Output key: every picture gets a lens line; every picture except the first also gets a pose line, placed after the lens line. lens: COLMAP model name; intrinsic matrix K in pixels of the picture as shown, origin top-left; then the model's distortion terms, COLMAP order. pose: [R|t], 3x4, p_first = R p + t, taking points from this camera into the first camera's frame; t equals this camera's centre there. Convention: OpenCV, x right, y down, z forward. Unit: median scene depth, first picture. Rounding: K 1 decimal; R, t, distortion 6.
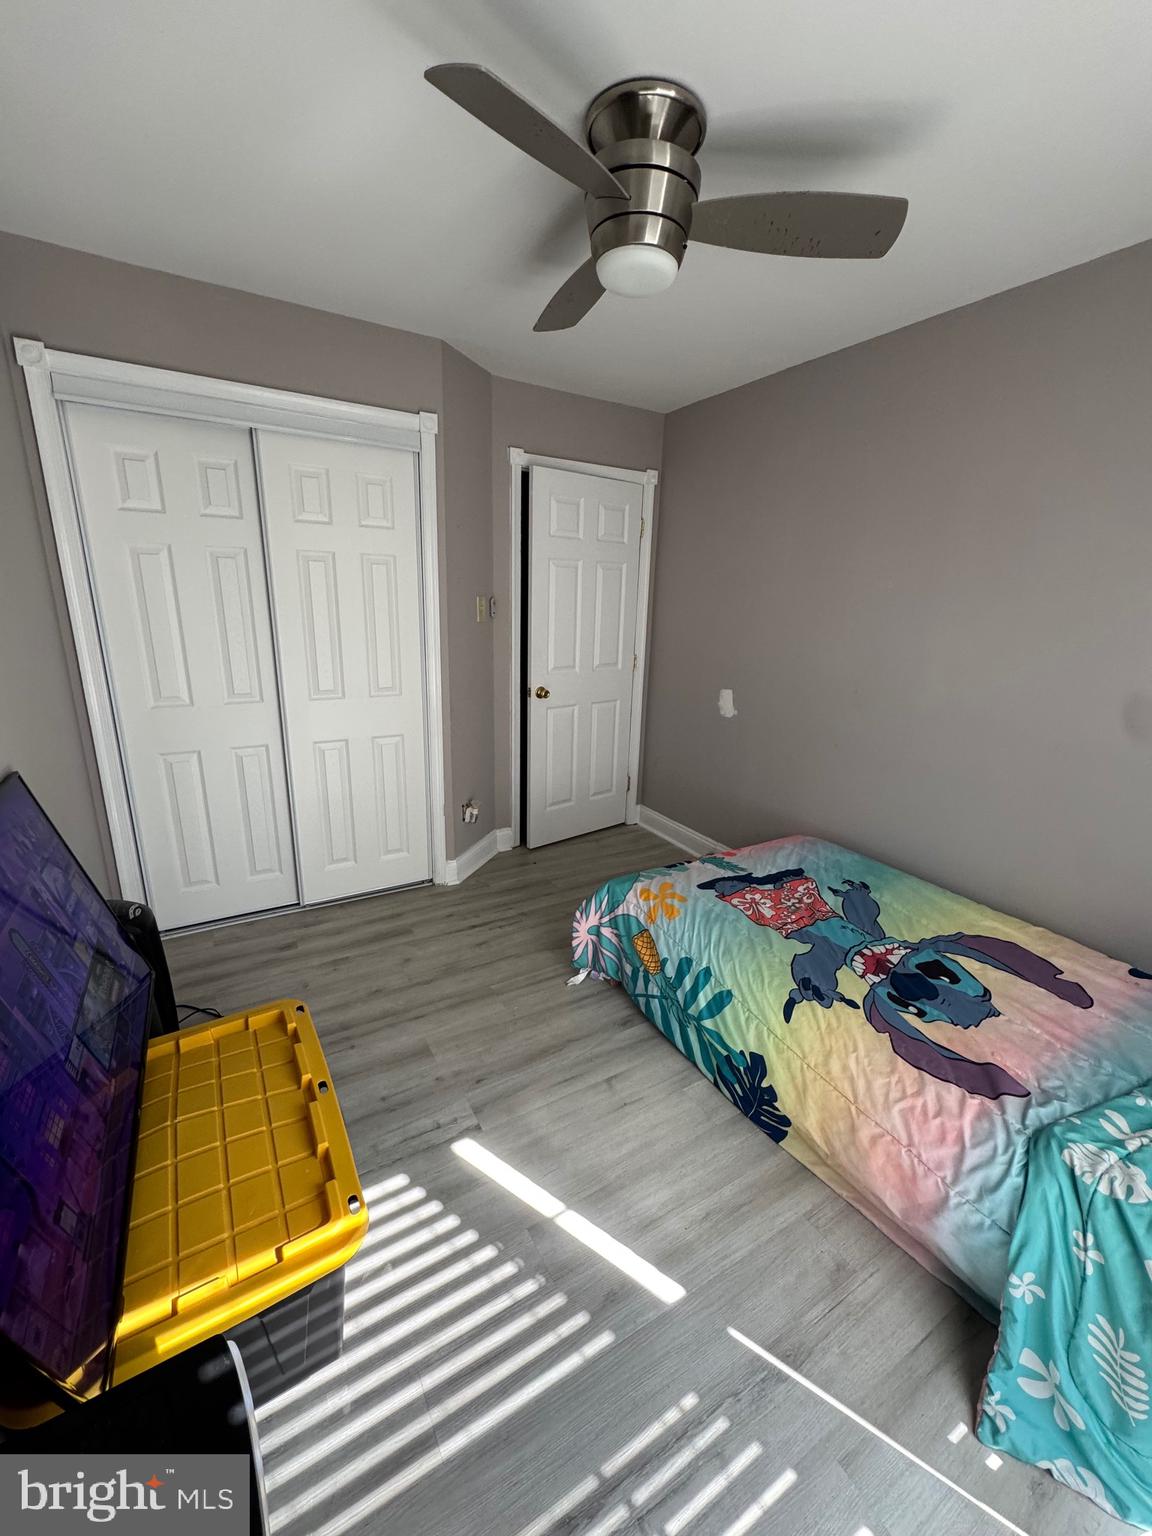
lens RADIAL K [[608.2, 0, 576.0], [0, 608.2, 768.0], [0, 0, 1]] dist [-0.000948, -0.000057]
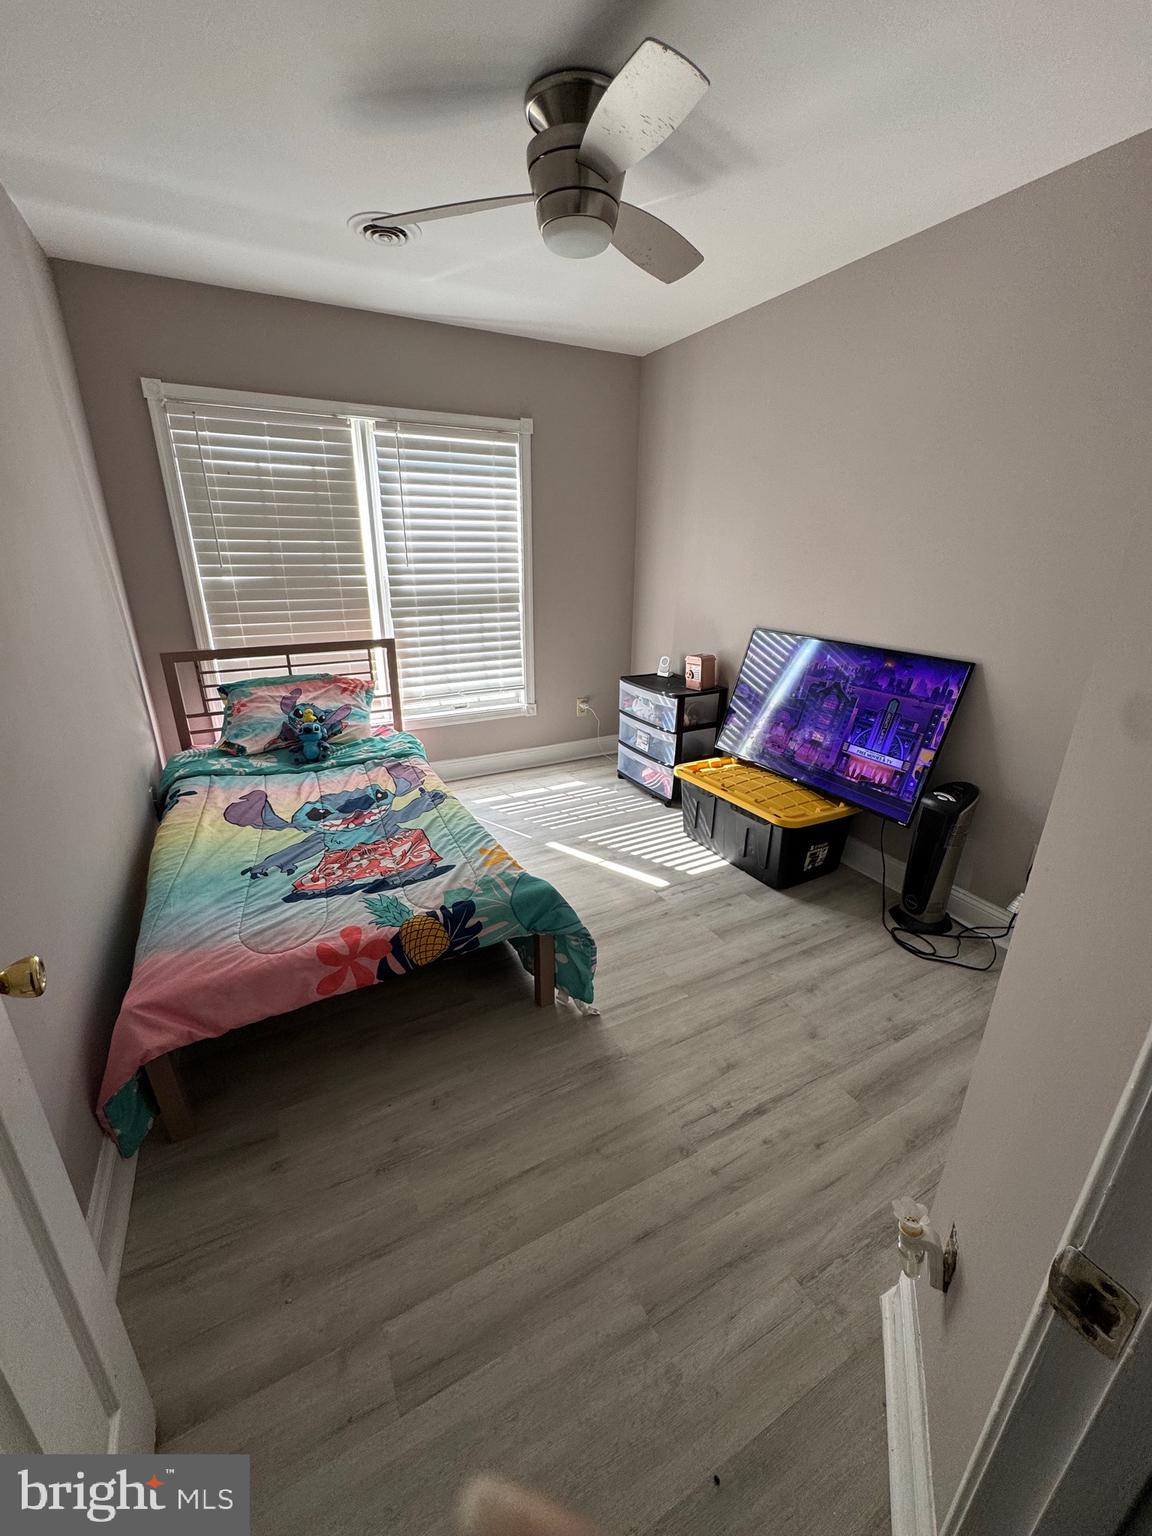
lens RADIAL K [[608.2, 0, 576.0], [0, 608.2, 768.0], [0, 0, 1]] dist [-0.000948, -0.000057]
pose [[-0.998350, -0.051028, 0.026343, 0.014176], [-0.025415, 0.803959, 0.594141, -0.500314], [-0.051496, 0.592491, -0.803929, 1.844946]]
